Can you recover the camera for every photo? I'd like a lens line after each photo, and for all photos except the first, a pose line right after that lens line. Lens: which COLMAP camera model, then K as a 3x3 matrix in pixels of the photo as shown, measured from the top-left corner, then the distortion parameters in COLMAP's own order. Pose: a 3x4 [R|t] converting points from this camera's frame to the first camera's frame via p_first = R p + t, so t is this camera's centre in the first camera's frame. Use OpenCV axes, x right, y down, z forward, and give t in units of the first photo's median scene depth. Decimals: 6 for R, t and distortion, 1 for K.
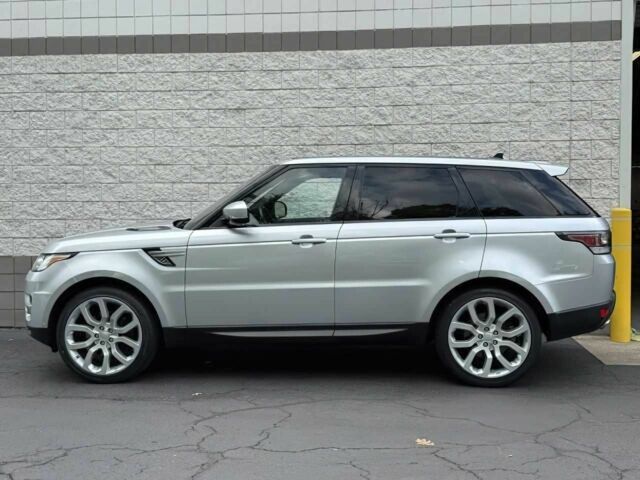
lens RADIAL K [[816.3, 0, 330.2], [0, 816.3, 250.5], [0, 0, 1]] dist [0.126238, 0.000000]
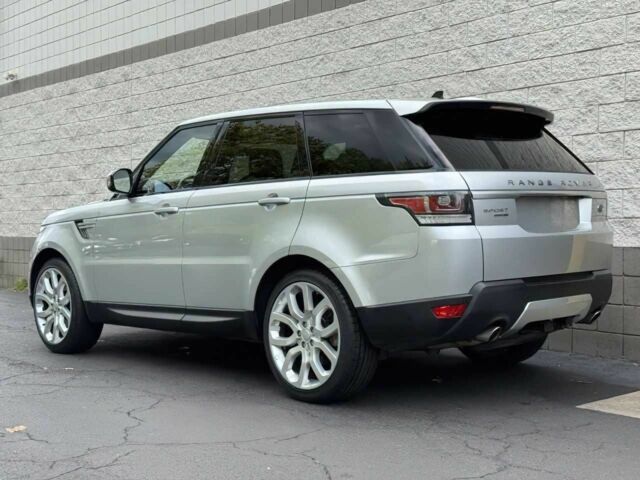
lens RADIAL K [[912.0, 0, 295.7], [0, 912.0, 256.7], [0, 0, 1]] dist [0.130032, 0.000000]
pose [[0.737335, 0.023601, -0.675115, 0.526491], [-0.028609, 0.999584, 0.003699, 0.021470], [0.674922, 0.016587, 0.737703, 0.261574]]
